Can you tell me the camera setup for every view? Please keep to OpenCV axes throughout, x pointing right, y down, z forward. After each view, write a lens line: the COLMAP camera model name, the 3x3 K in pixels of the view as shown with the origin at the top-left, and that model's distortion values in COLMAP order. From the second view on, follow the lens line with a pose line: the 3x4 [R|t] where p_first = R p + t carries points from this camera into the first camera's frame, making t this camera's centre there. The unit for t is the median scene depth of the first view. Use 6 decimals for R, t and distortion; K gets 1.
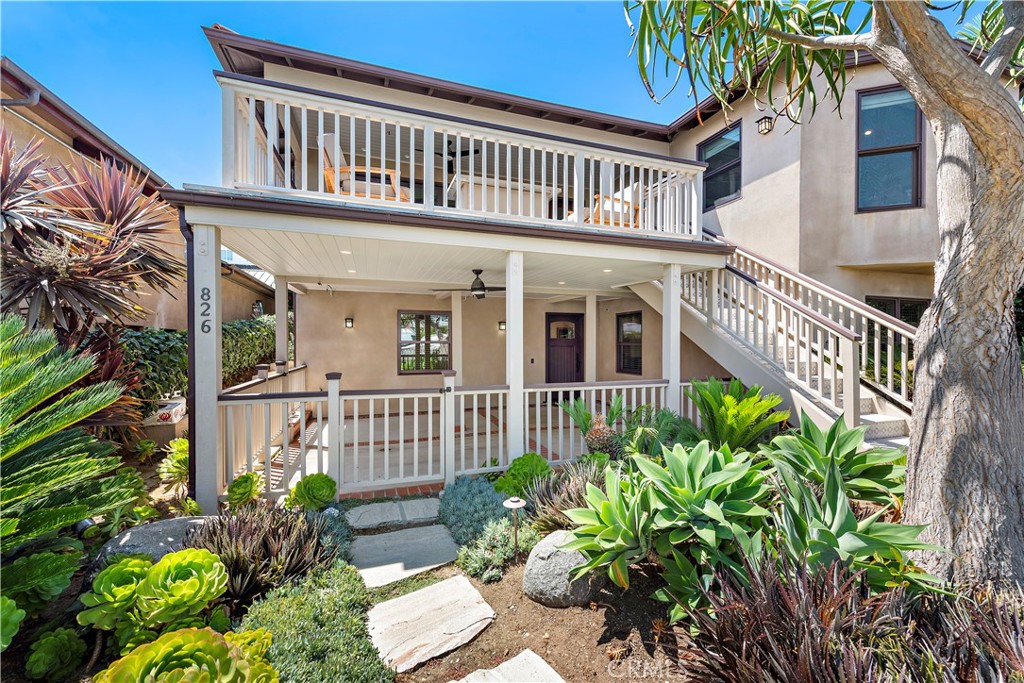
lens RADIAL K [[407.7, 0, 512.0], [0, 407.7, 341.5], [0, 0, 1]] dist [0.005112, -0.000387]
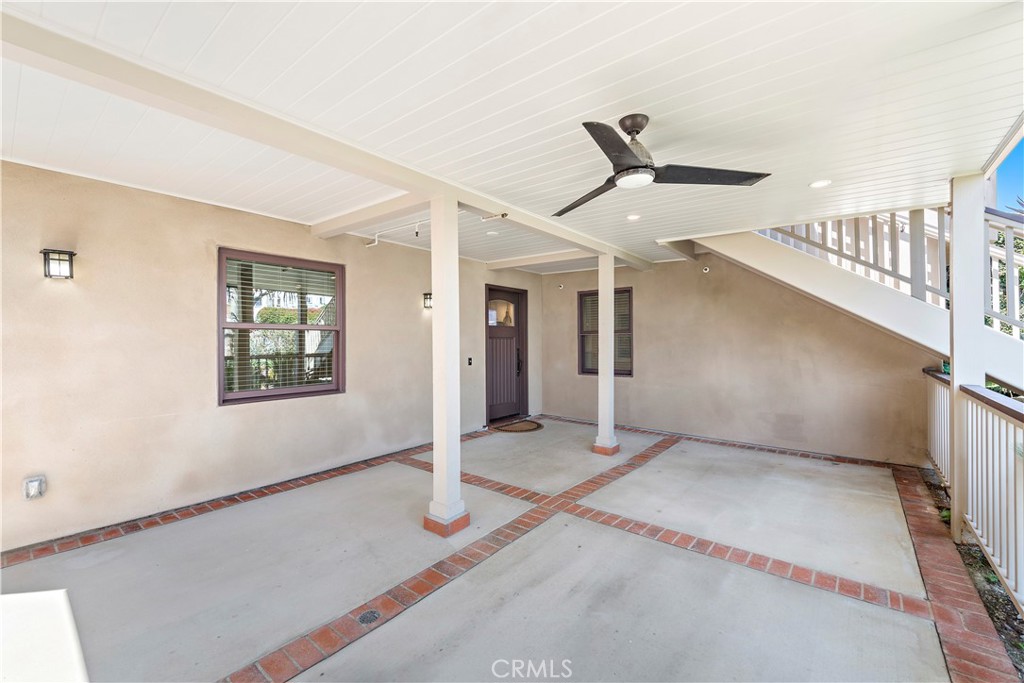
lens RADIAL K [[418.5, 0, 512.0], [0, 418.5, 341.5], [0, 0, 1]] dist [0.000752, 0.000050]
pose [[0.844859, -0.002796, 0.534981, -0.485199], [-0.000253, 0.999984, 0.005625, 0.029293], [-0.534989, -0.004888, 0.844845, 0.919246]]
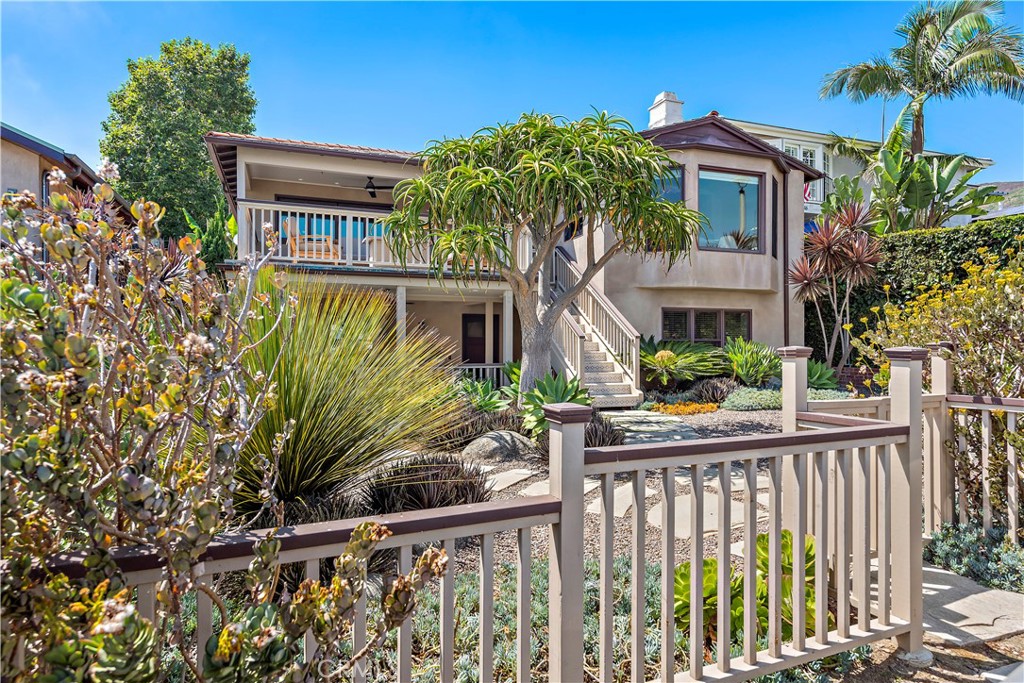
lens RADIAL K [[632.4, 0, 534.5], [0, 632.4, 341.4], [0, 0, 1]] dist [-0.098919, 0.000036]
pose [[0.998726, -0.000017, 0.050469, 0.409046], [0.000119, 0.999998, -0.002012, 0.015501], [-0.050469, 0.002015, 0.998724, -1.559728]]
